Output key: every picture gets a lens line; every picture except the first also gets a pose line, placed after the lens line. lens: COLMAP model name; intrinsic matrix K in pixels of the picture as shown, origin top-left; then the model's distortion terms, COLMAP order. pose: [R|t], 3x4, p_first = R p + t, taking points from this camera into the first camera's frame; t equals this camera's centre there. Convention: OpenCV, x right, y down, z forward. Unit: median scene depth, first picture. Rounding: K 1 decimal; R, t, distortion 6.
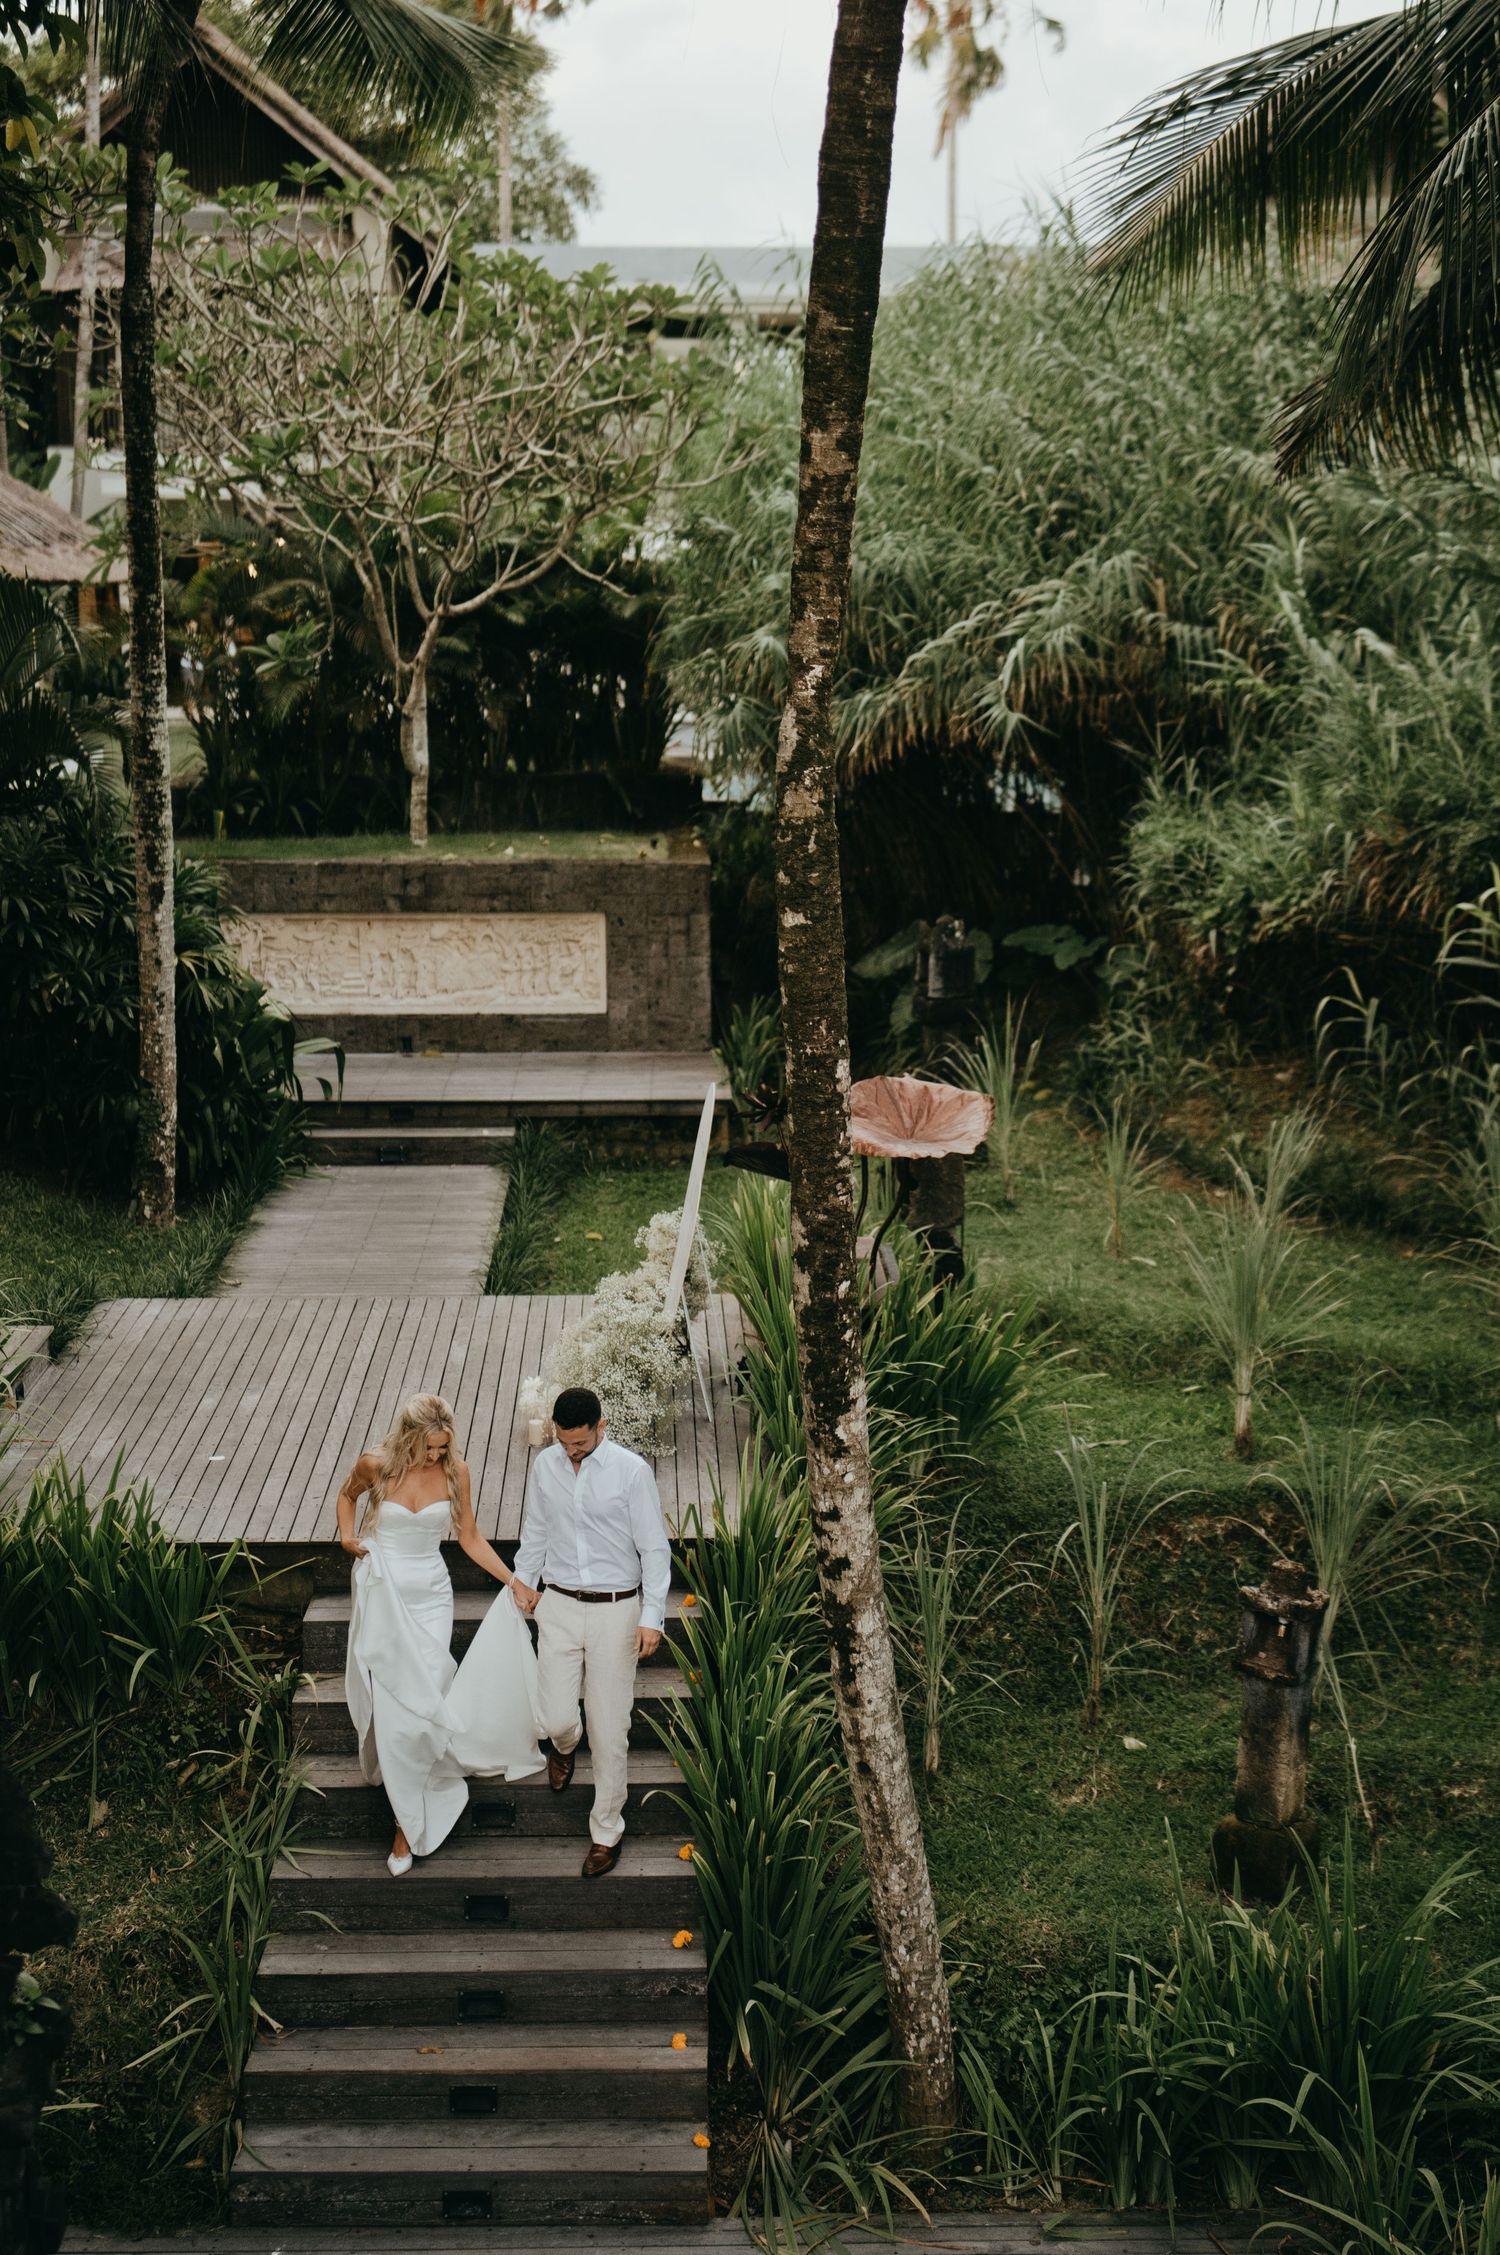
lens RADIAL K [[3067.2, 0, 767.9], [0, 3067.2, 1138.9], [0, 0, 1]] dist [0.097202, 0.000000]
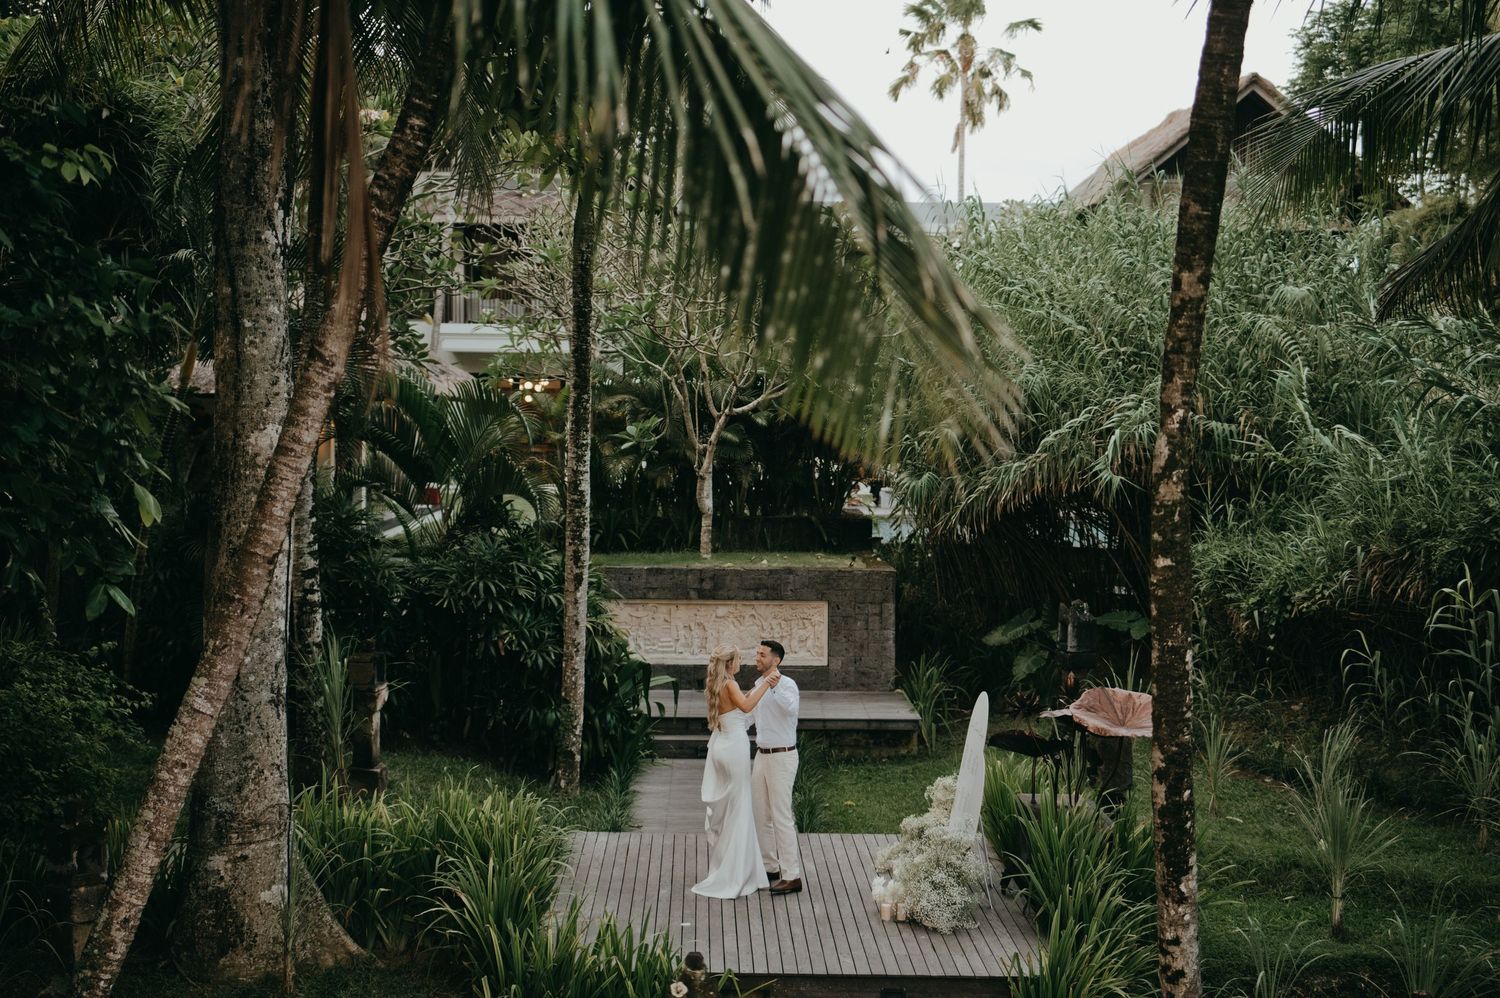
lens RADIAL K [[2040.3, 0, 738.2], [0, 2040.3, 499.7], [0, 0, 1]] dist [0.097202, 0.000000]
pose [[0.999876, 0.012432, -0.009661, -0.108081], [-0.013674, 0.989851, -0.141452, 0.027538], [0.007804, 0.141566, 0.989898, -0.046104]]
